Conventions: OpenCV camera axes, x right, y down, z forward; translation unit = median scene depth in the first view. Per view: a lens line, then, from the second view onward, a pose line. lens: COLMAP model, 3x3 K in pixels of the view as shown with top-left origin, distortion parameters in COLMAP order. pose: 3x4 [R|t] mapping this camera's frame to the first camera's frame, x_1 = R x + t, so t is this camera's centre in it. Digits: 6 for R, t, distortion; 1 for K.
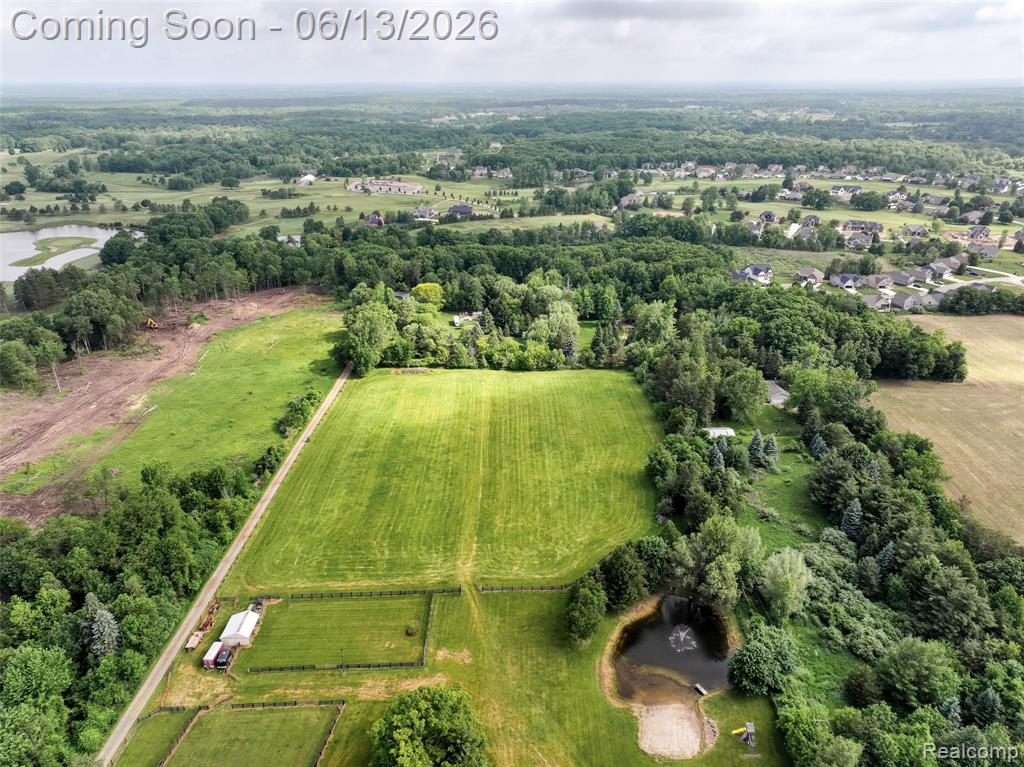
lens RADIAL K [[738.1, 0, 513.6], [0, 738.1, 377.8], [0, 0, 1]] dist [0.004866, 0.010951]
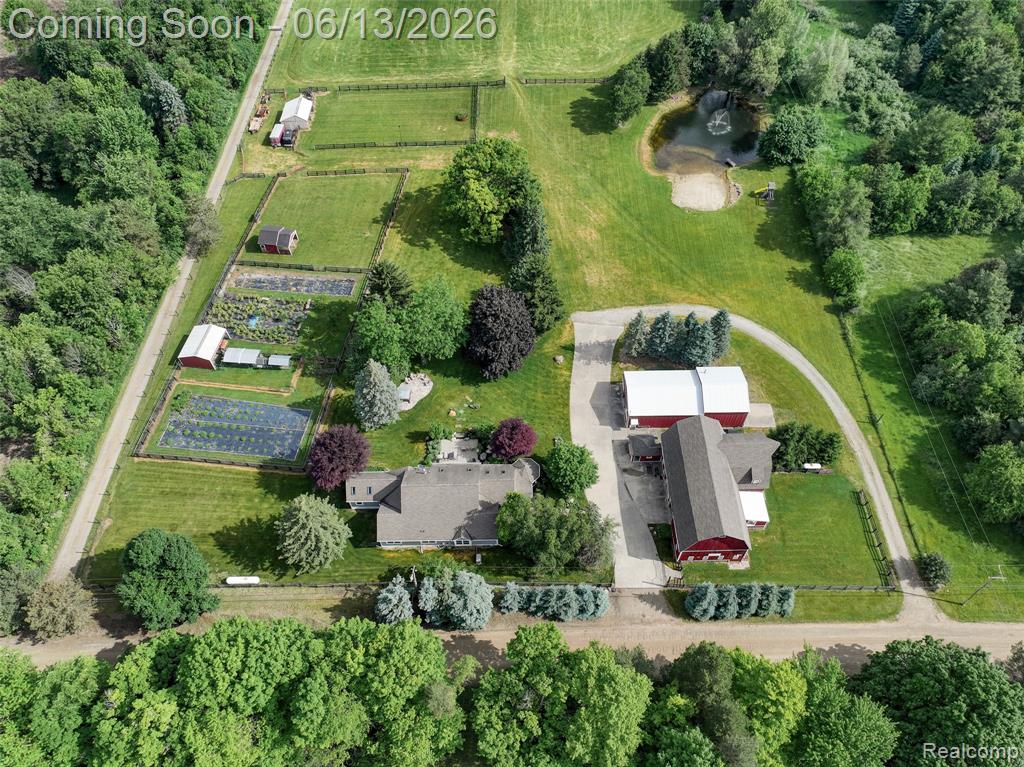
lens RADIAL K [[738.1, 0, 533.3], [0, 738.1, 402.6], [0, 0, 1]] dist [0.004866, 0.010951]
pose [[0.999953, -0.000262, 0.009659, -0.045610], [-0.005061, 0.837333, 0.546670, 0.108252], [-0.008231, -0.546693, 0.837293, -0.102632]]
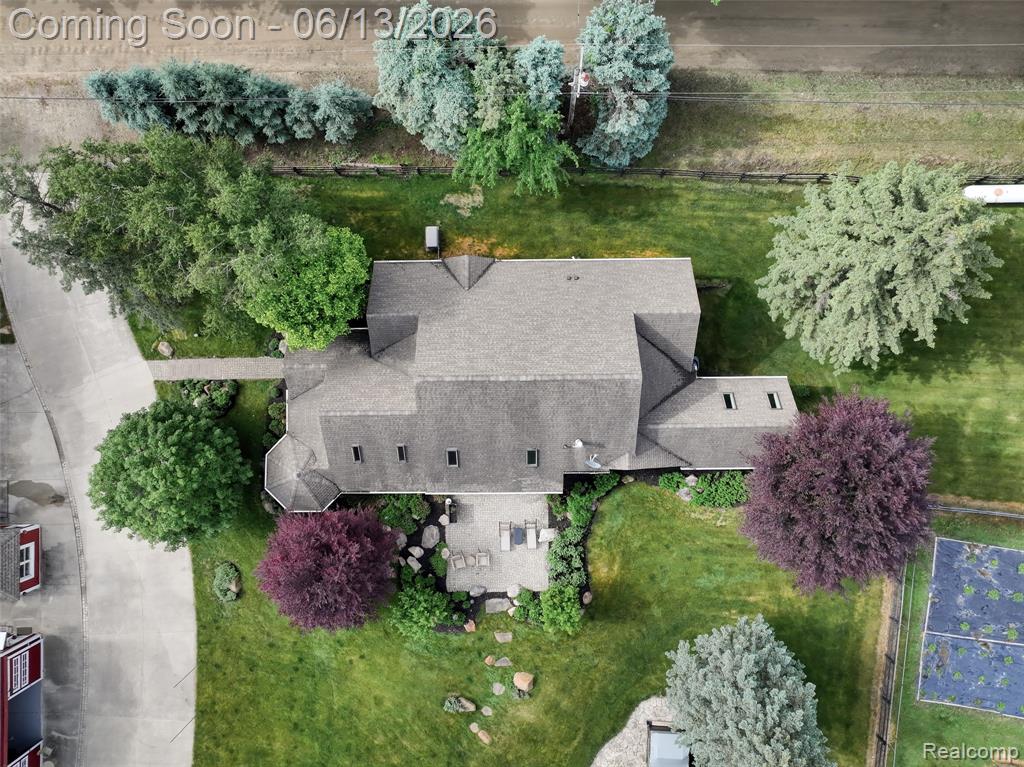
lens RADIAL K [[738.1, 0, 500.2], [0, 738.1, 286.2], [0, 0, 1]] dist [0.004866, 0.010951]
pose [[-0.999958, -0.001003, 0.009164, -0.111653], [0.008923, -0.355161, 0.934762, 0.319843], [0.002317, 0.934805, 0.355155, 0.275342]]
